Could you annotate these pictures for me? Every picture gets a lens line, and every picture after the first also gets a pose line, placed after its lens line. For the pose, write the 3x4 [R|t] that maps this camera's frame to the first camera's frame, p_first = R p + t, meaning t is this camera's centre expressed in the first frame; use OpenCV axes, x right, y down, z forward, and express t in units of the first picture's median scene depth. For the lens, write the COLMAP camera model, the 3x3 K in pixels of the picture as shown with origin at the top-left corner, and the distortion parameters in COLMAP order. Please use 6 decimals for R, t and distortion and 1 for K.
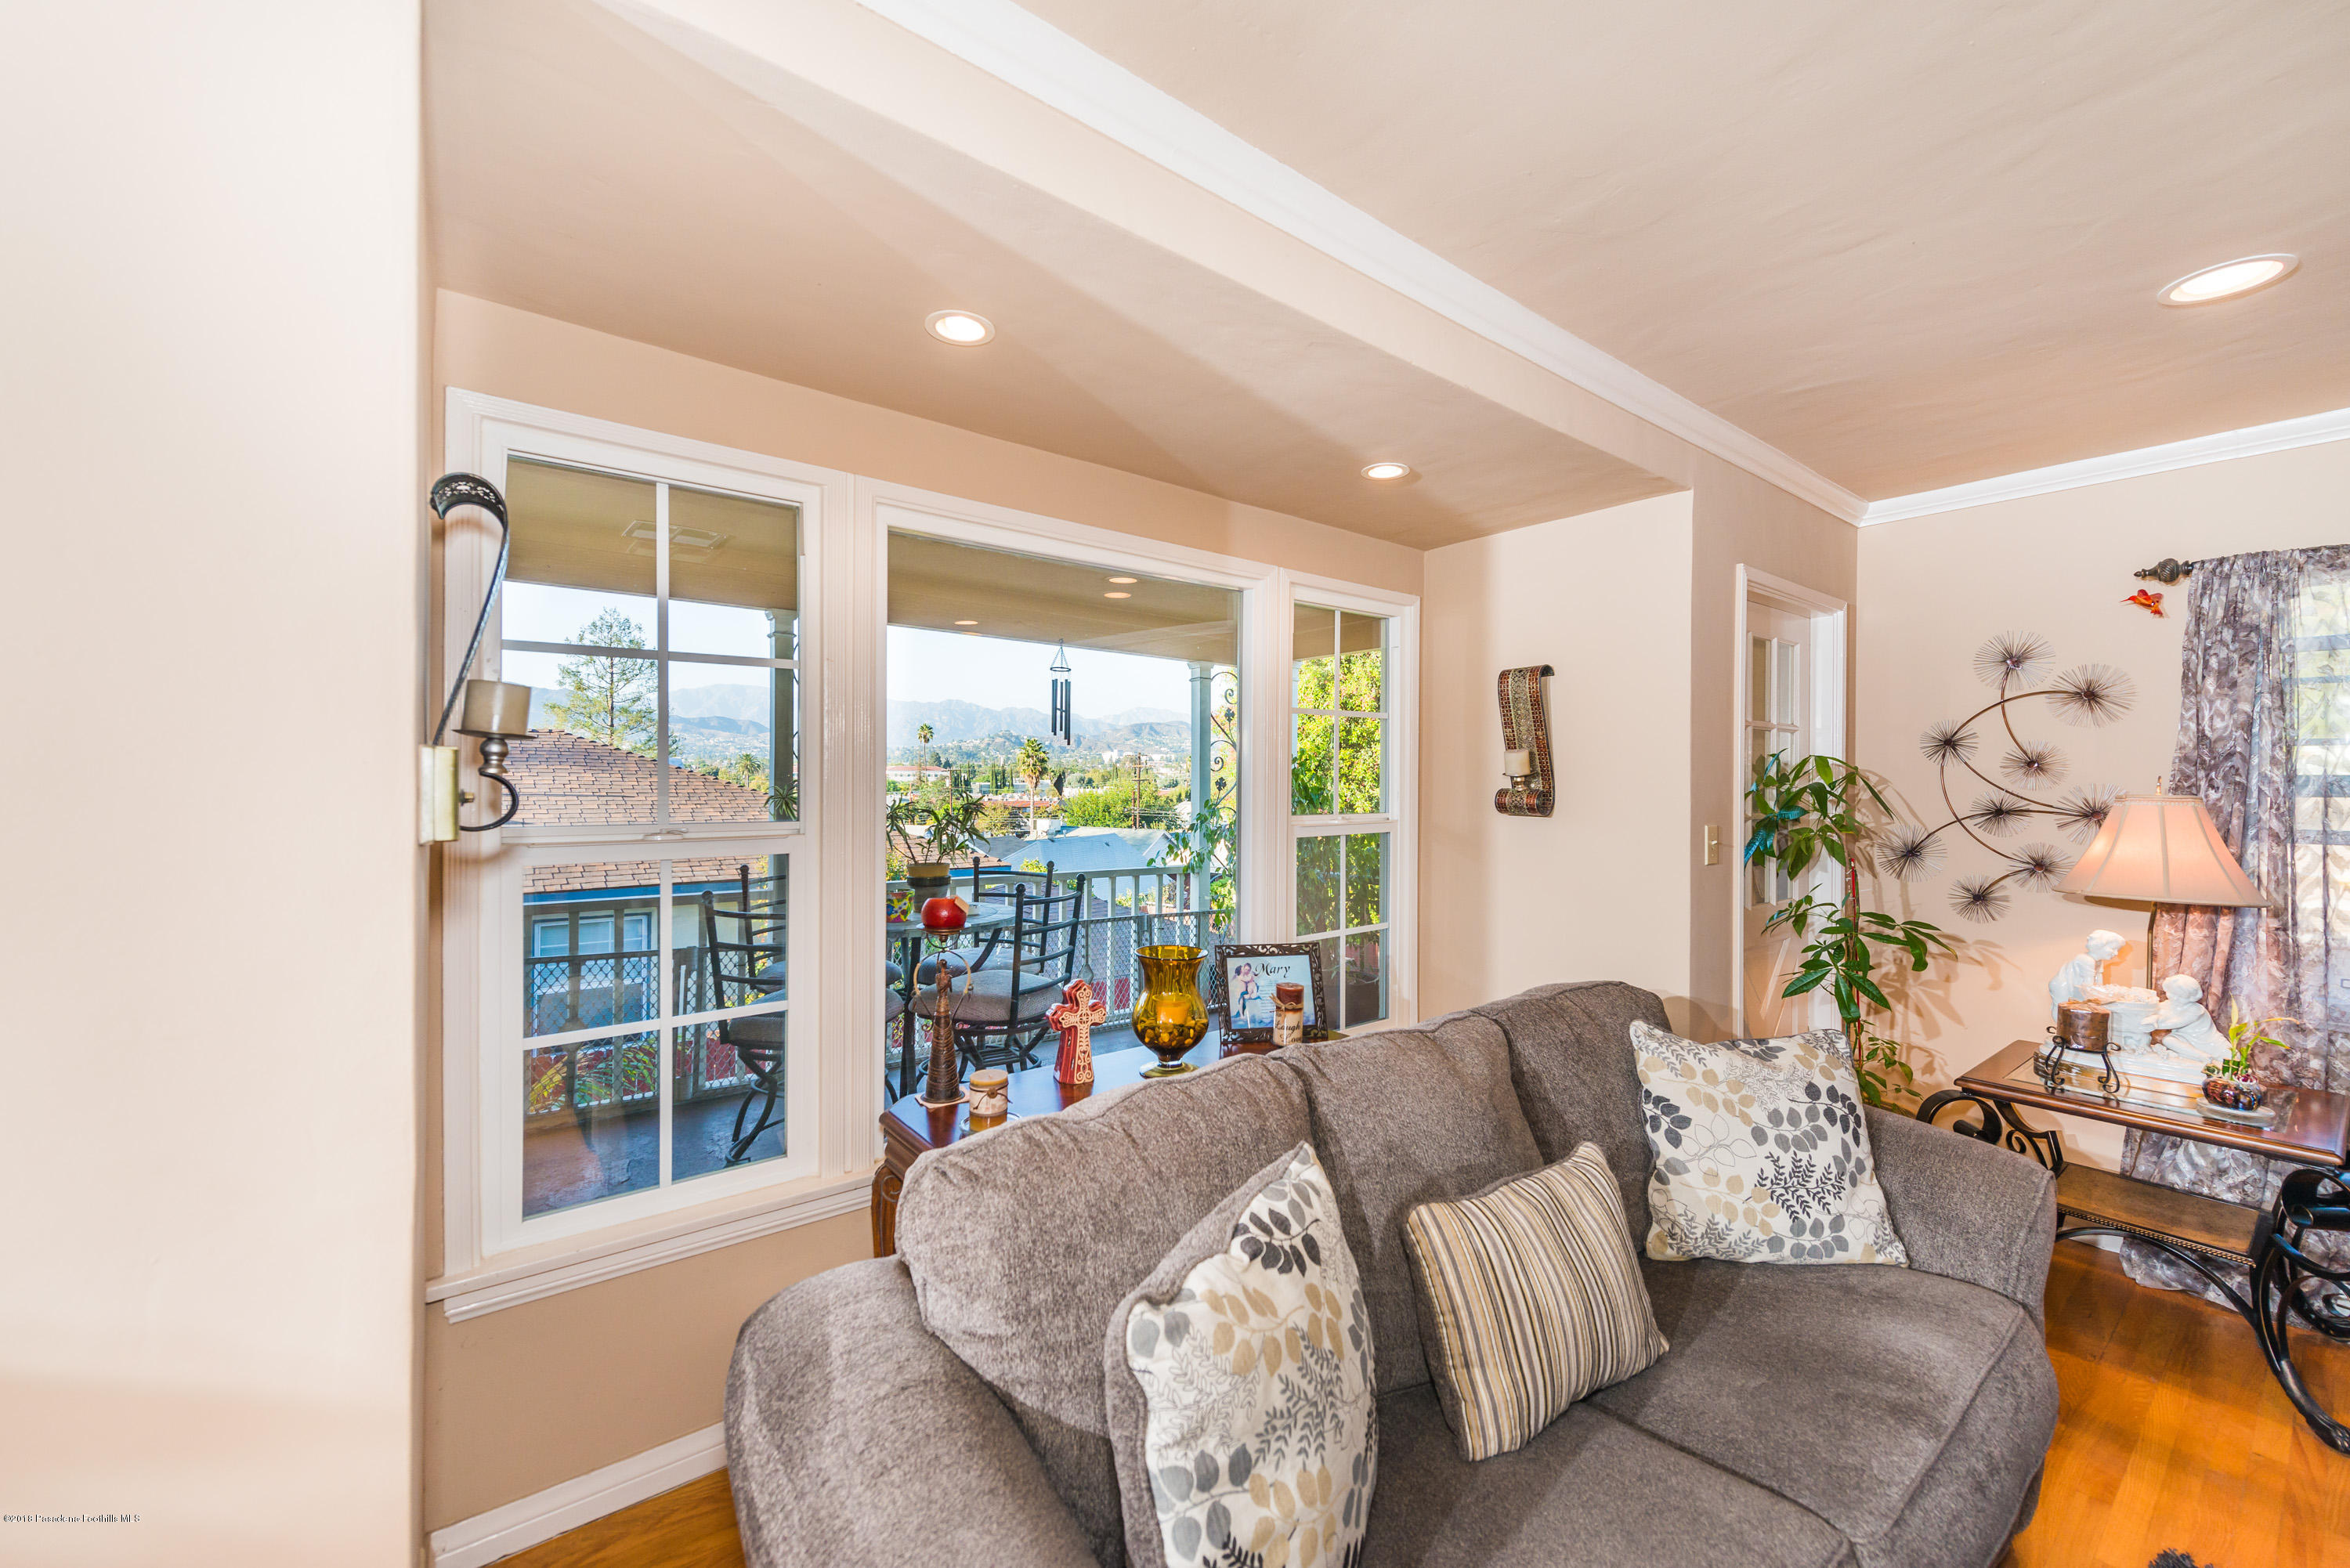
lens RADIAL K [[949.5, 0, 1172.8], [0, 949.5, 783.7], [0, 0, 1]] dist [0.000911, 0.000116]
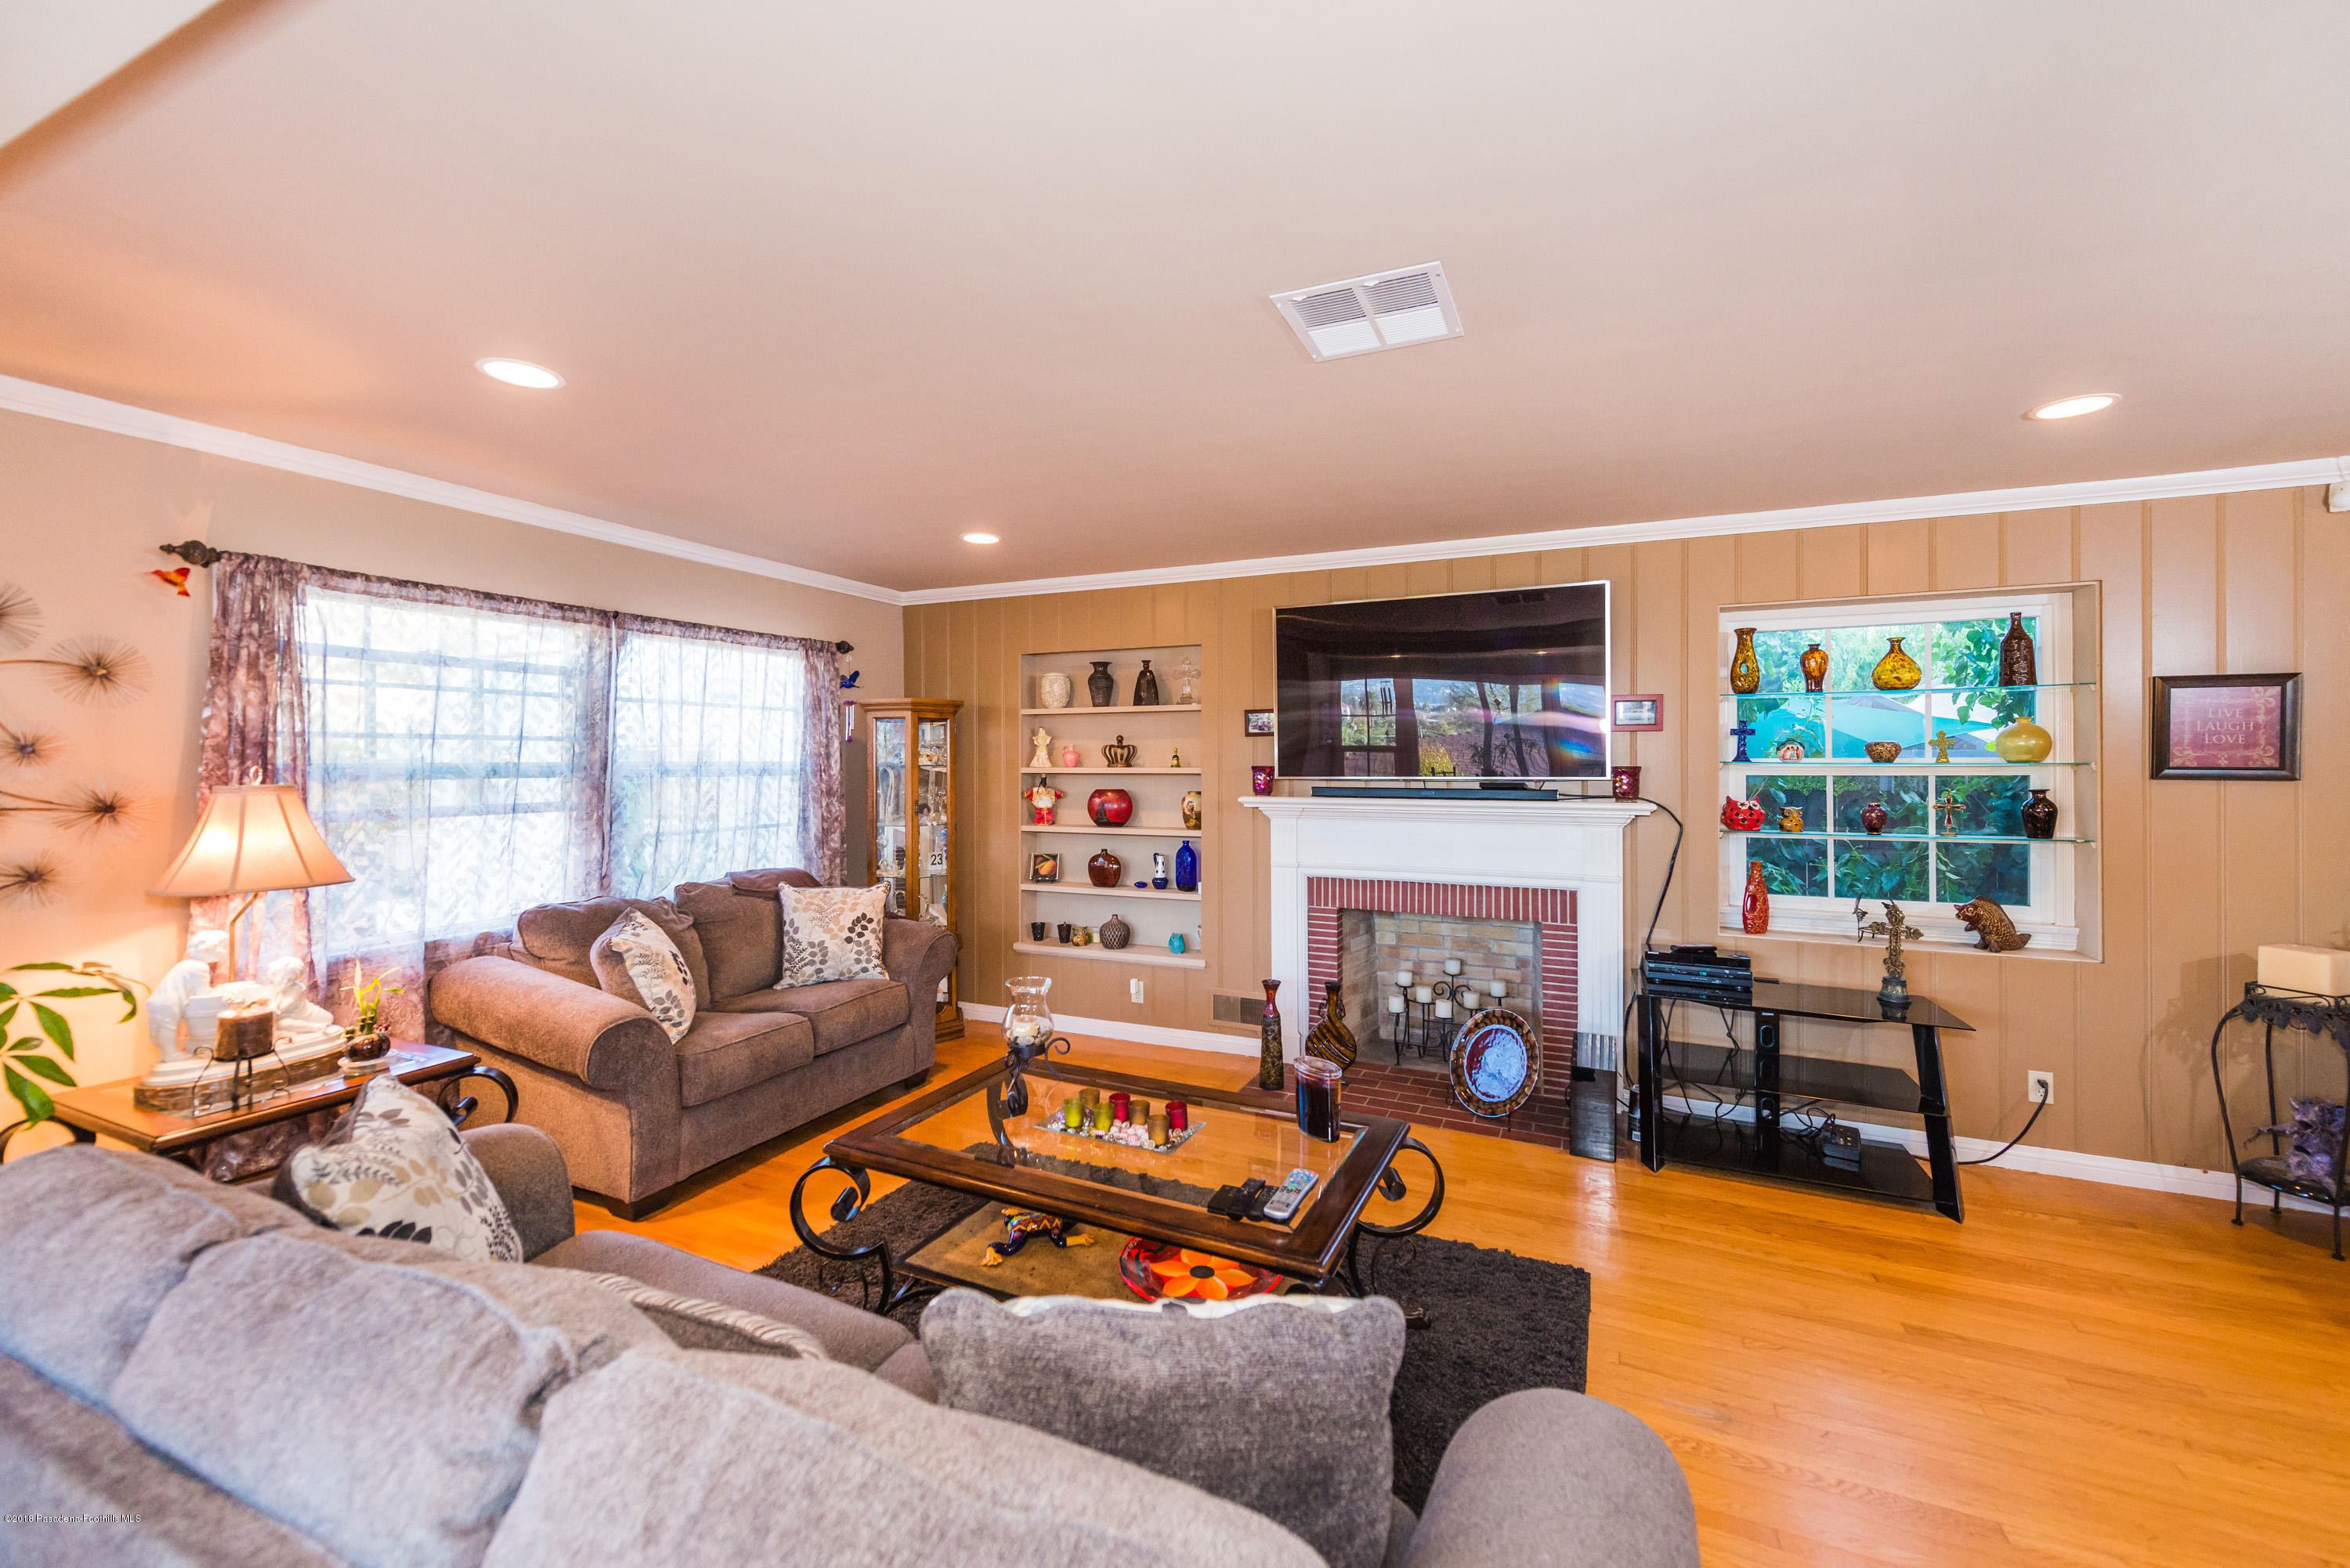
lens RADIAL K [[949.5, 0, 1170.8], [0, 949.5, 767.7], [0, 0, 1]] dist [0.000911, 0.000116]
pose [[-0.449588, -0.009520, 0.893185, -0.272726], [0.001027, 0.999937, 0.011174, -0.014970], [-0.893235, 0.005941, -0.449550, 0.558299]]
